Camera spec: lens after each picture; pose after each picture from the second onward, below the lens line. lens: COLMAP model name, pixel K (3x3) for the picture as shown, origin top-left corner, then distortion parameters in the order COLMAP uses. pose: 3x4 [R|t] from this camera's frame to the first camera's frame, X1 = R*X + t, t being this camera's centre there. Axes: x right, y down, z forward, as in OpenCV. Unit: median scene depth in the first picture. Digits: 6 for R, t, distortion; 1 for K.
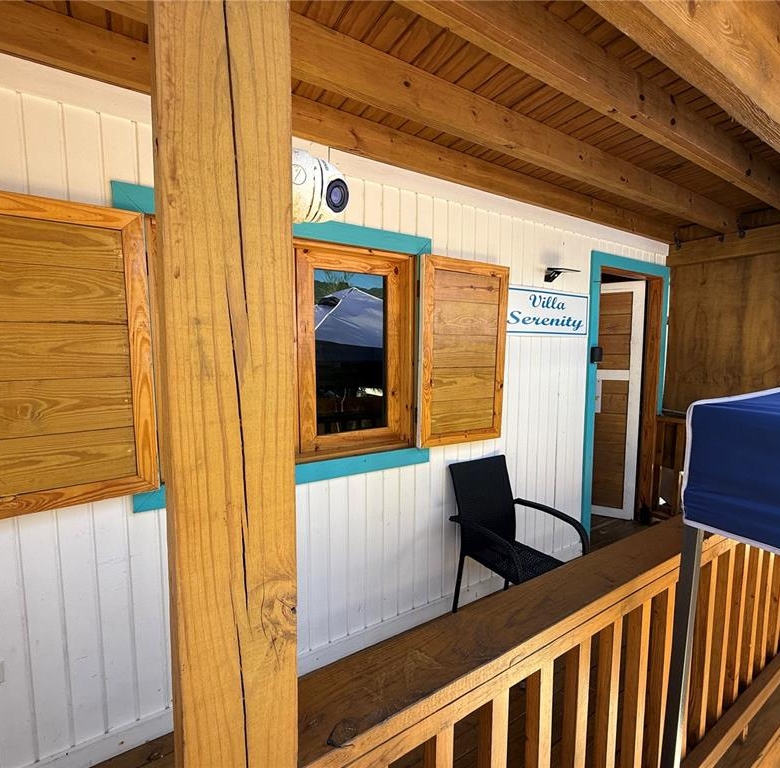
lens RADIAL K [[407.3, 0, 389.6], [0, 407.3, 383.9], [0, 0, 1]] dist [0.001757, -0.000662]
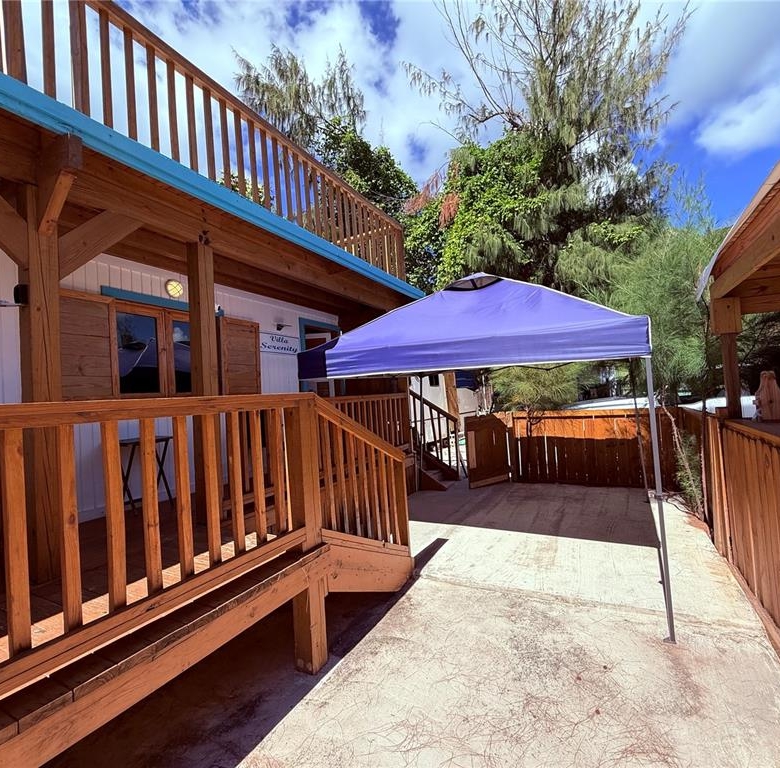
lens RADIAL K [[407.3, 0, 390.6], [0, 407.3, 382.4], [0, 0, 1]] dist [0.001757, -0.000662]
pose [[0.856388, -0.038492, 0.514896, -0.273279], [0.111983, 0.987328, -0.112444, 0.392588], [-0.504043, 0.153955, 0.849846, -1.302118]]
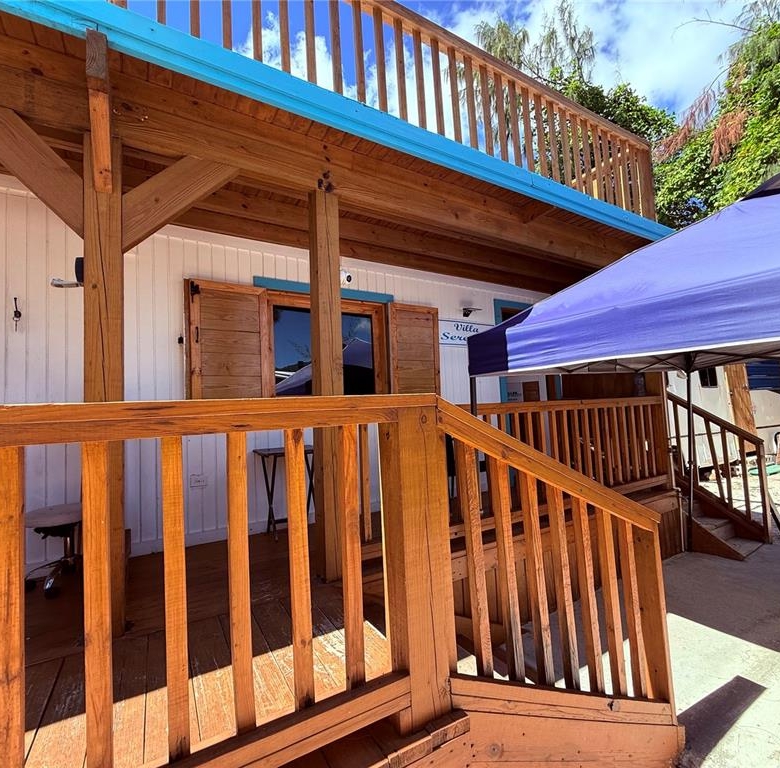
lens RADIAL K [[407.3, 0, 390.1], [0, 407.3, 383.3], [0, 0, 1]] dist [0.001757, -0.000662]
pose [[0.998793, -0.048795, -0.005574, 0.069956], [0.047244, 0.985591, -0.162414, 0.342497], [0.013418, 0.161954, 0.986707, -0.779488]]
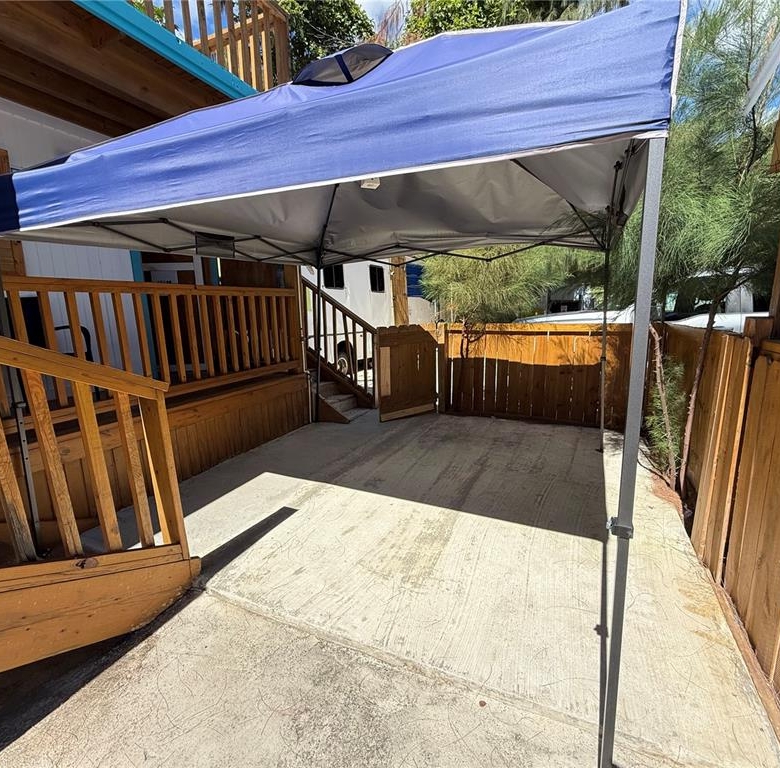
lens RADIAL K [[407.3, 0, 393.7], [0, 407.3, 382.0], [0, 0, 1]] dist [0.001757, -0.000662]
pose [[0.824444, -0.119938, 0.553088, 0.510683], [0.075844, 0.991885, 0.102036, 0.440913], [-0.560838, -0.042174, 0.826851, -0.882939]]
